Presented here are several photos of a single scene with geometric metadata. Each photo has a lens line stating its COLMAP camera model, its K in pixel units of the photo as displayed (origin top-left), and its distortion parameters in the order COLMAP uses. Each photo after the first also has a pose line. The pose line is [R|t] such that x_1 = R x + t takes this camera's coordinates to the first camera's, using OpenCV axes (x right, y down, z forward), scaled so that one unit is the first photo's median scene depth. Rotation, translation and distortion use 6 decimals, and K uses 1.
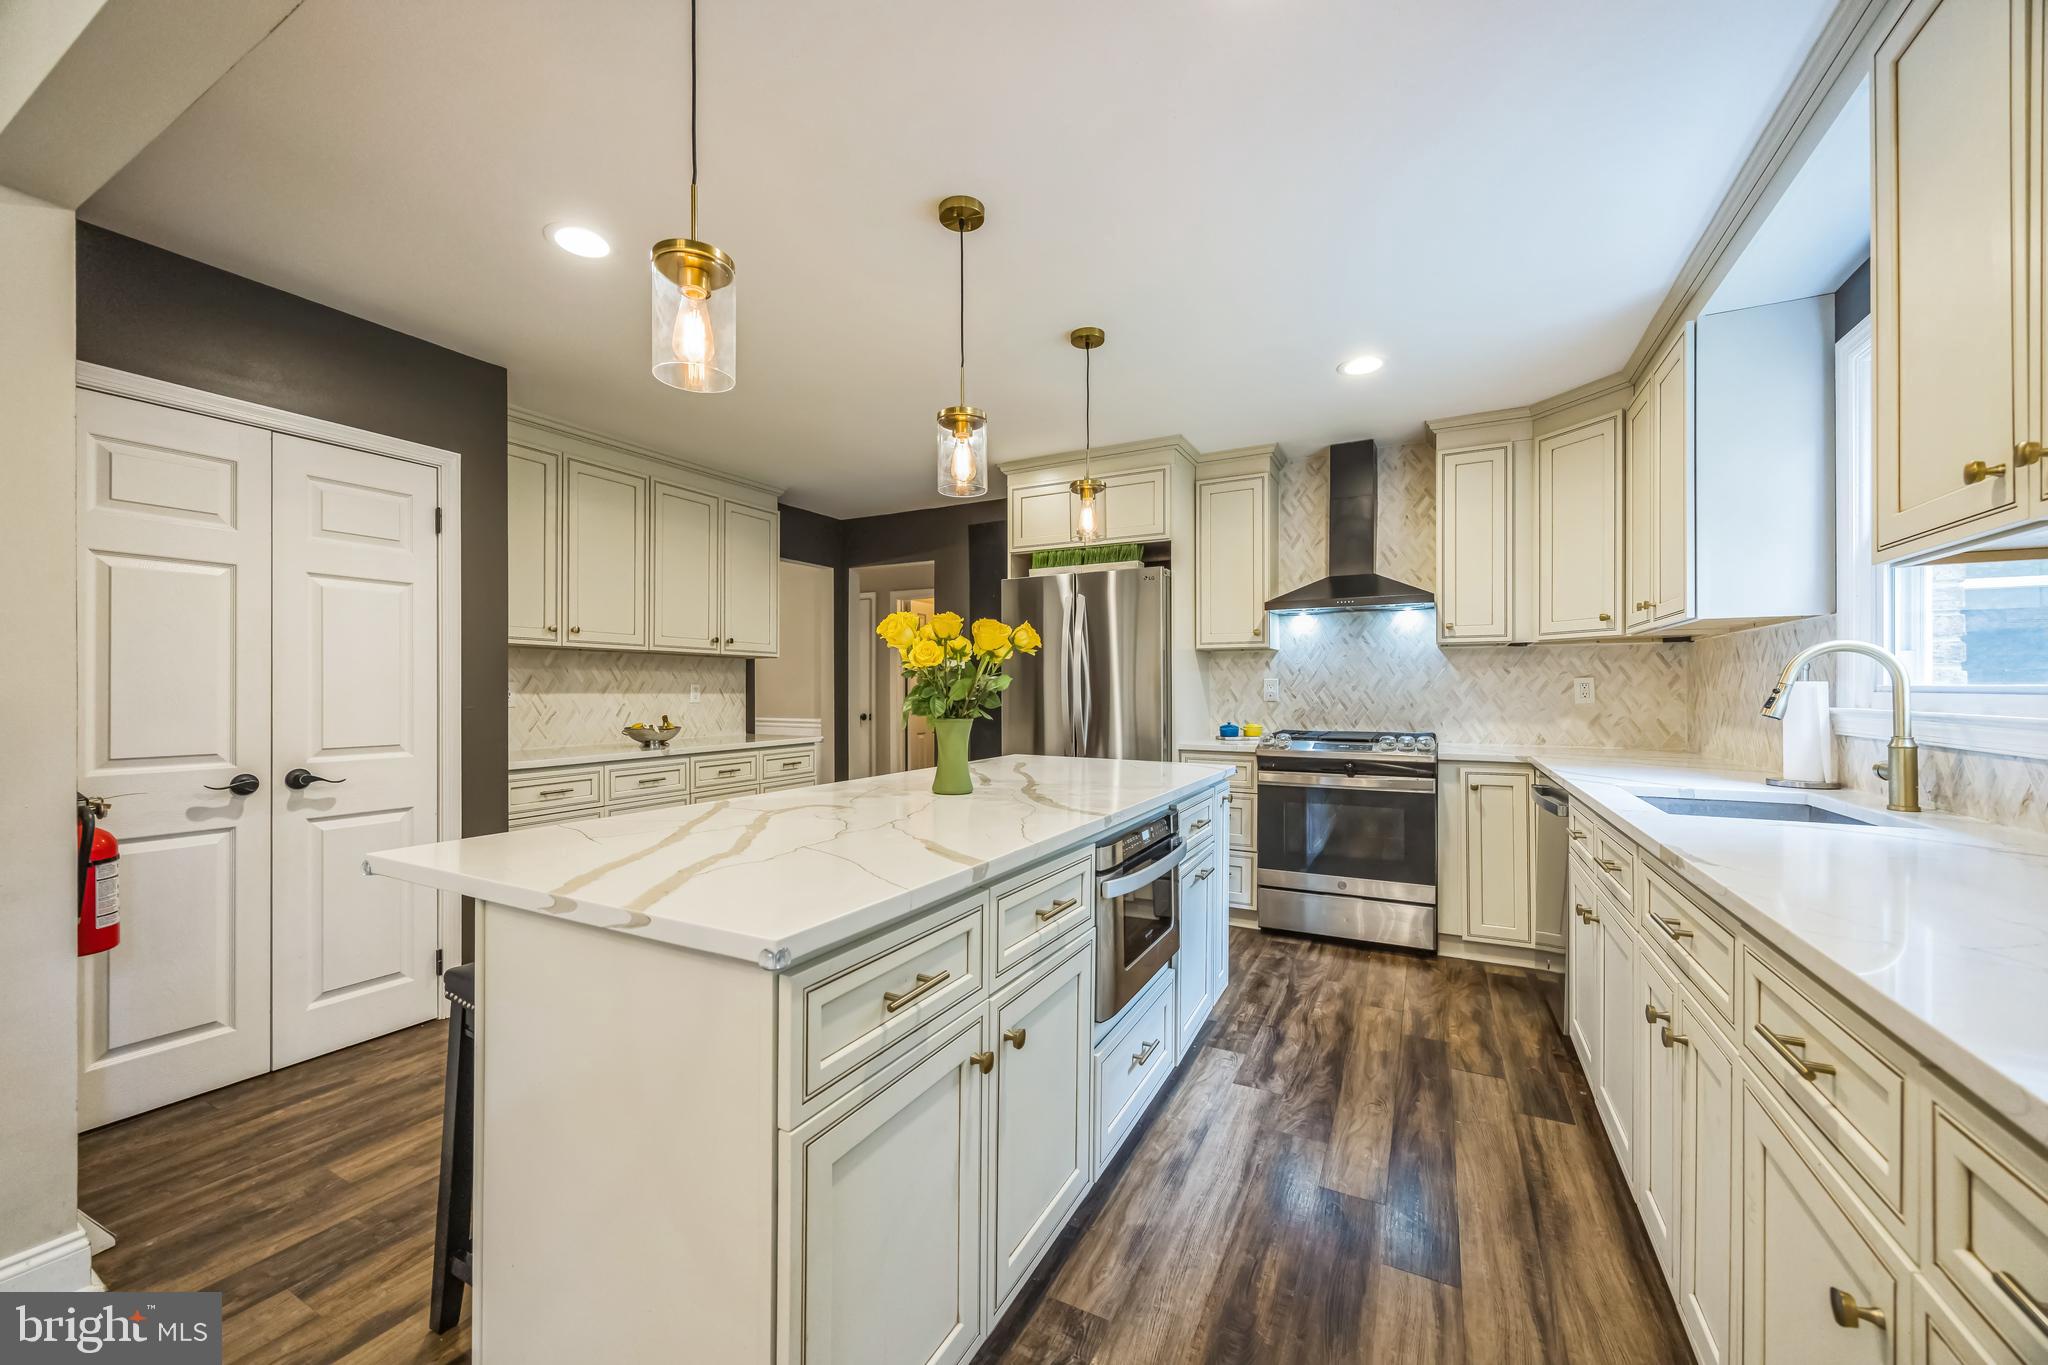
lens RADIAL K [[783.1, 0, 1006.8], [0, 783.1, 686.8], [0, 0, 1]] dist [-0.000292, -0.000952]
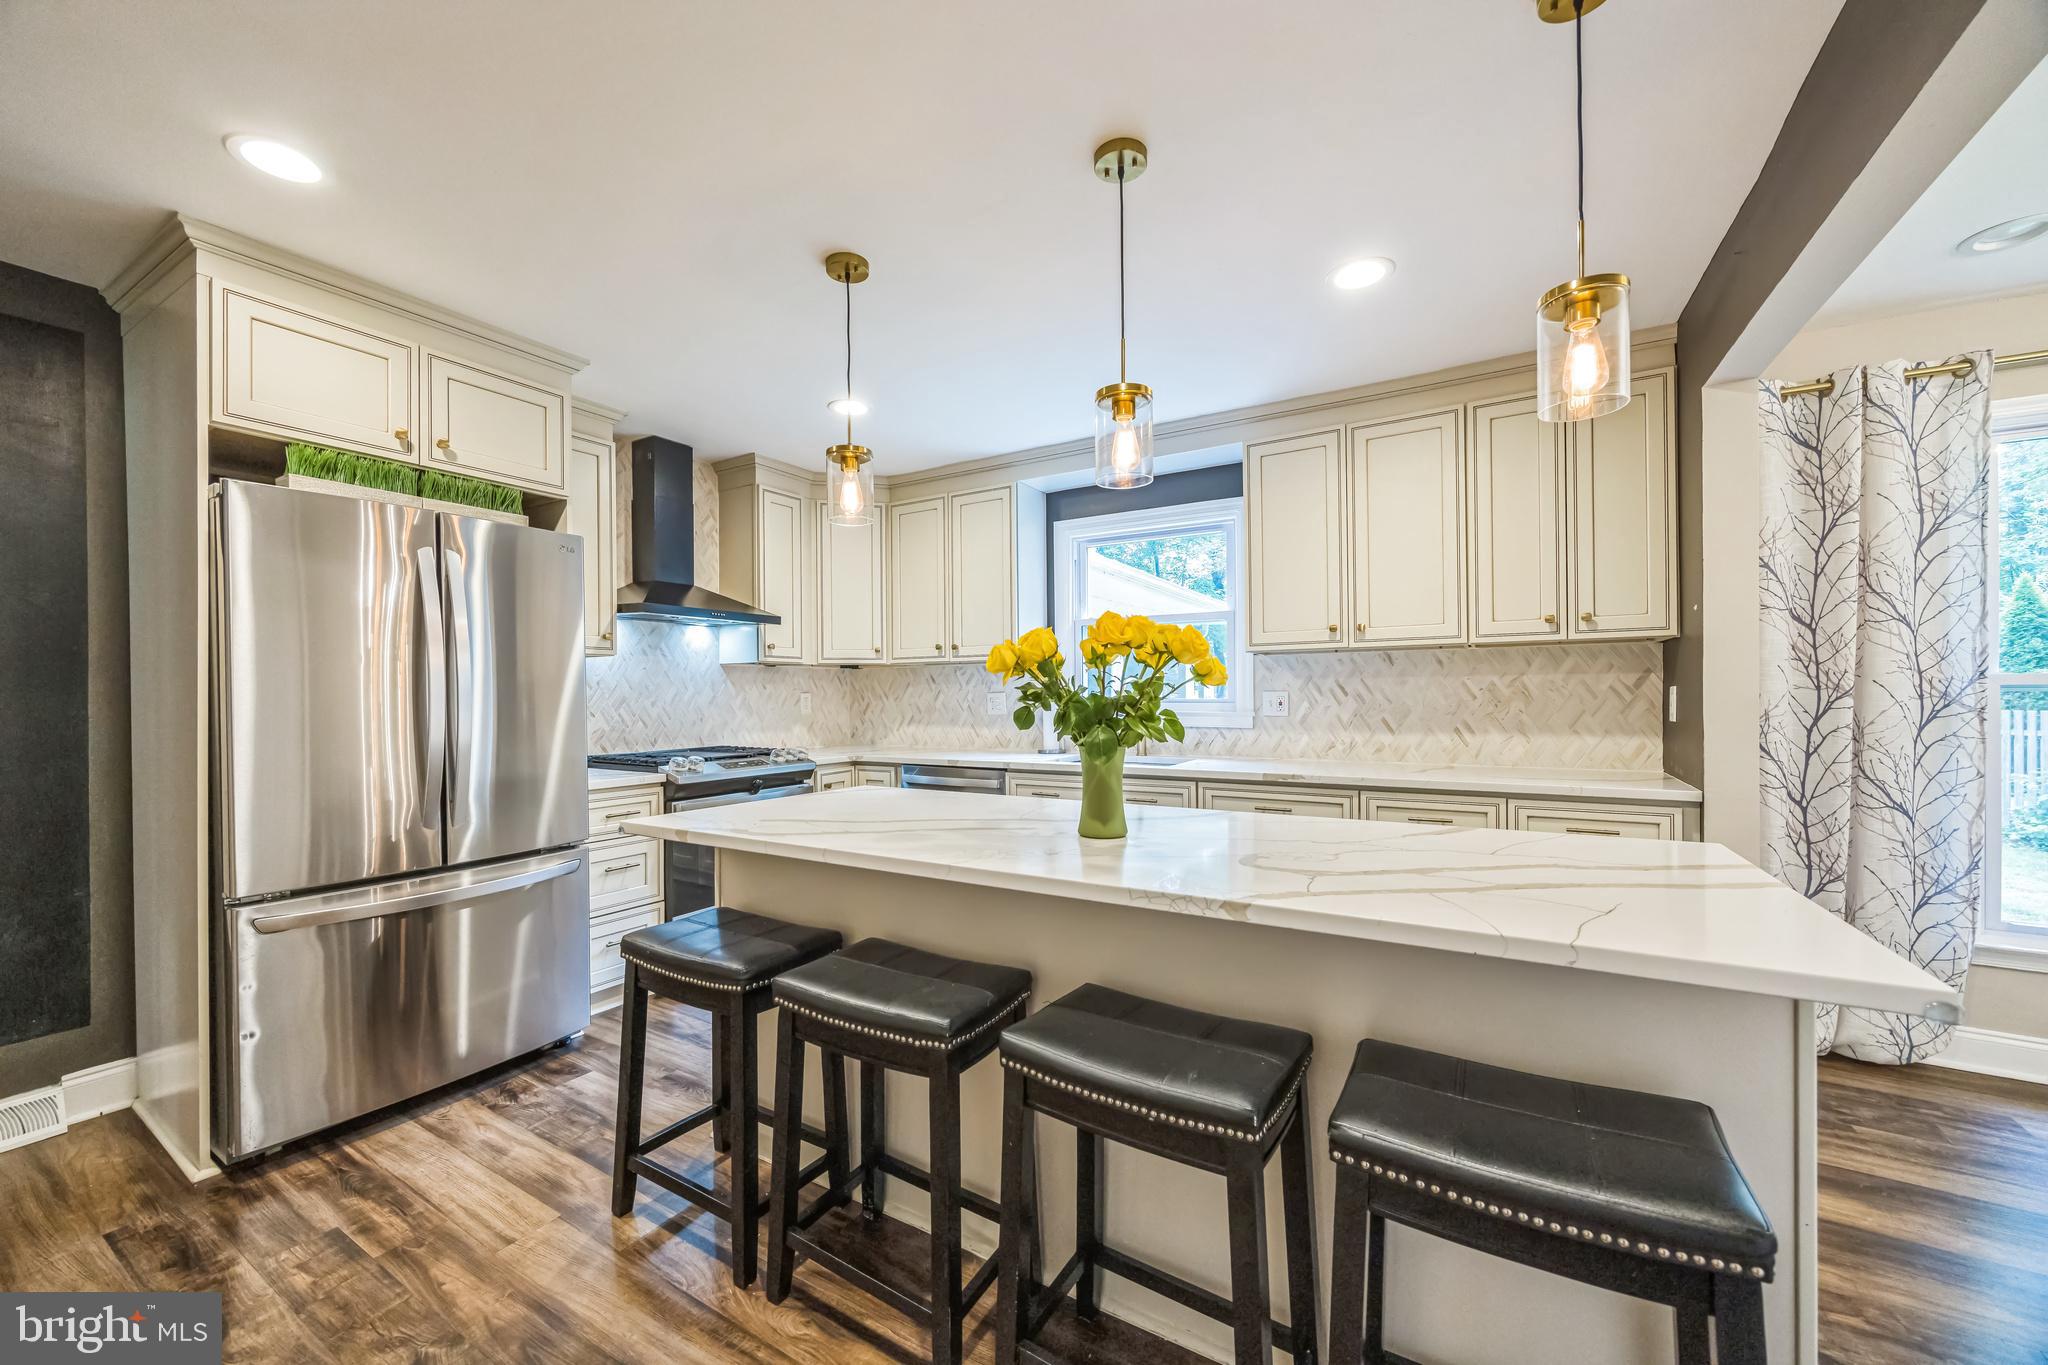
lens RADIAL K [[783.1, 0, 1017.2], [0, 783.1, 692.4], [0, 0, 1]] dist [-0.000292, -0.000952]
pose [[0.044166, 0.002496, 0.999021, -0.507632], [0.004290, 0.999987, -0.002688, -0.008268], [-0.999015, 0.004405, 0.044155, 0.585673]]
